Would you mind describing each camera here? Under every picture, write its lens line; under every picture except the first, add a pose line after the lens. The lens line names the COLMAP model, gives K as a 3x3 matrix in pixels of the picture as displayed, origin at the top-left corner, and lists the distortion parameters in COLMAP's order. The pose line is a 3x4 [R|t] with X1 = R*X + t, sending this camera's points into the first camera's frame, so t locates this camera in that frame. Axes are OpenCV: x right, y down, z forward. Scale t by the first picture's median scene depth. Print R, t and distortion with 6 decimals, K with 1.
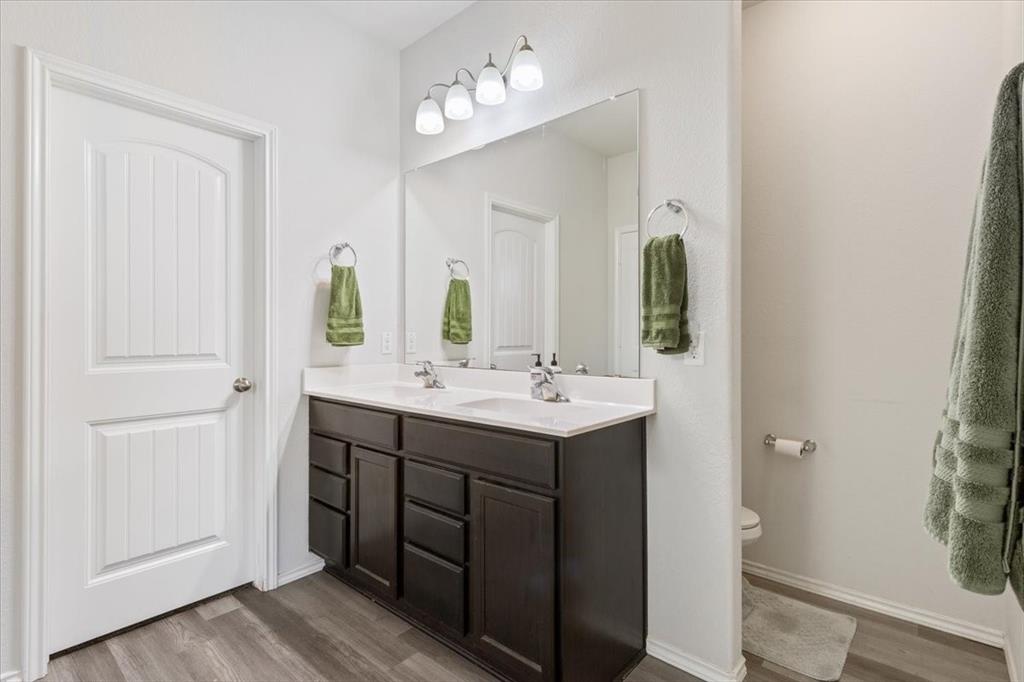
lens RADIAL K [[493.7, 0, 503.4], [0, 493.7, 340.7], [0, 0, 1]] dist [-0.003603, -0.000440]
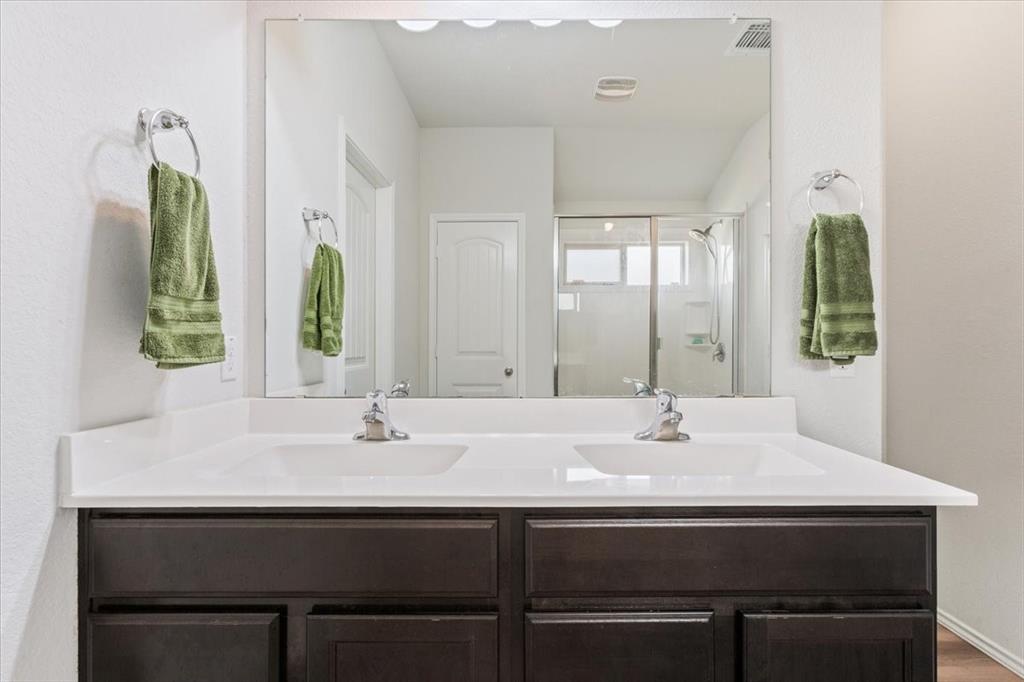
lens RADIAL K [[493.7, 0, 521.6], [0, 493.7, 347.4], [0, 0, 1]] dist [-0.003603, -0.000440]
pose [[0.743009, -0.006527, 0.669250, -0.386419], [0.008648, 0.999963, 0.000150, -0.003173], [-0.669226, 0.005677, 0.743037, 0.507107]]
